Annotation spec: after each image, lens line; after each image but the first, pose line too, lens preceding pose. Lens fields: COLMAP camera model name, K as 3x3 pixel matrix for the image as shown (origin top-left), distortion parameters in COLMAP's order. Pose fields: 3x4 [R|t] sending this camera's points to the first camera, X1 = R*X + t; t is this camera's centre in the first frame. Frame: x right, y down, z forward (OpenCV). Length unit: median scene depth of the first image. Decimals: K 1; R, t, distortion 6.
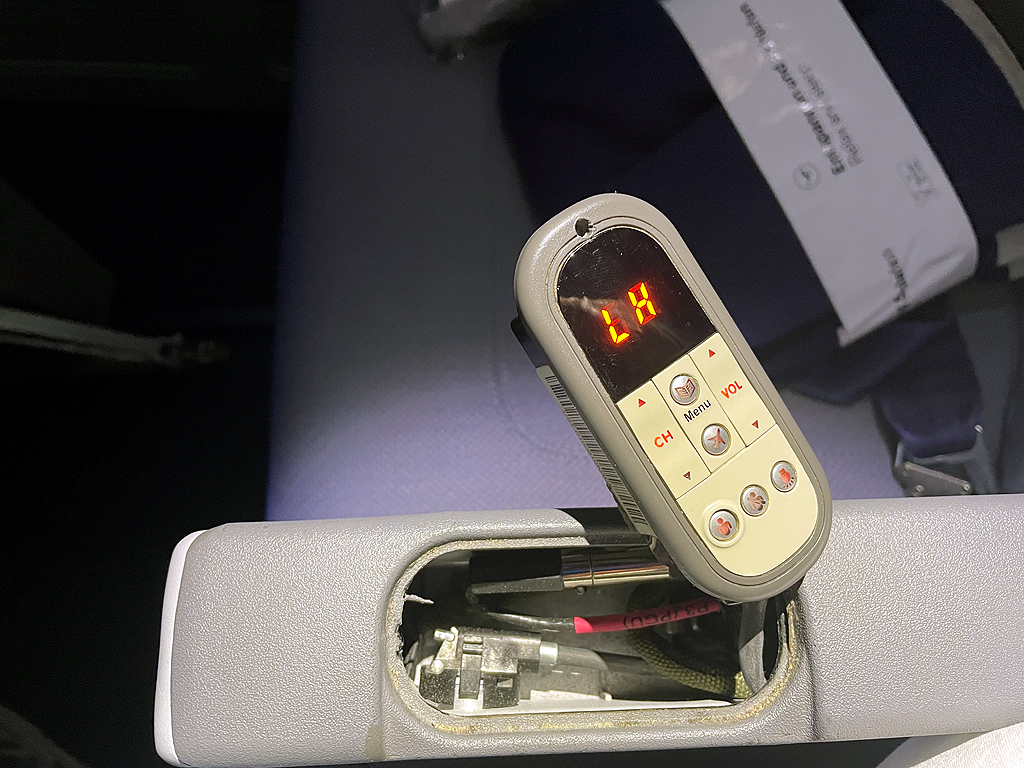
lens RADIAL K [[755.5, 0, 515.3], [0, 755.5, 383.2], [0, 0, 1]] dist [0.000849, -0.025634]
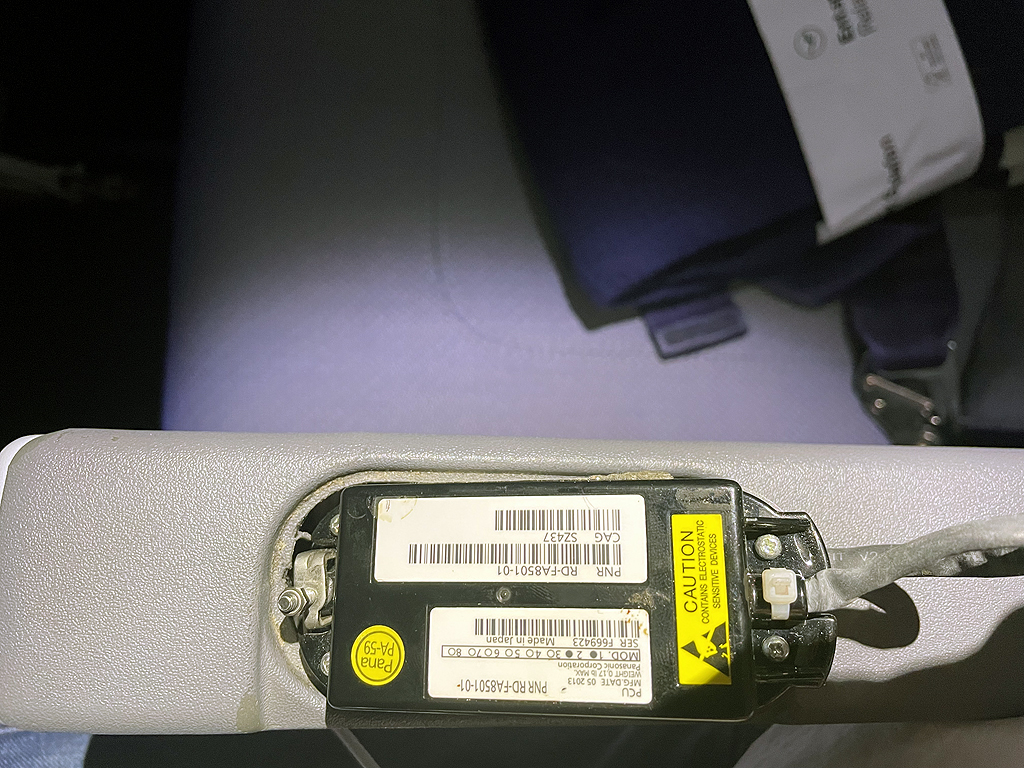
lens RADIAL K [[755.5, 0, 503.7], [0, 755.5, 380.1], [0, 0, 1]] dist [0.000849, -0.025634]
pose [[0.995036, 0.068908, 0.071799, 0.000473], [-0.080369, 0.981915, 0.171415, -0.013822], [-0.058689, -0.176334, 0.982579, 0.111780]]
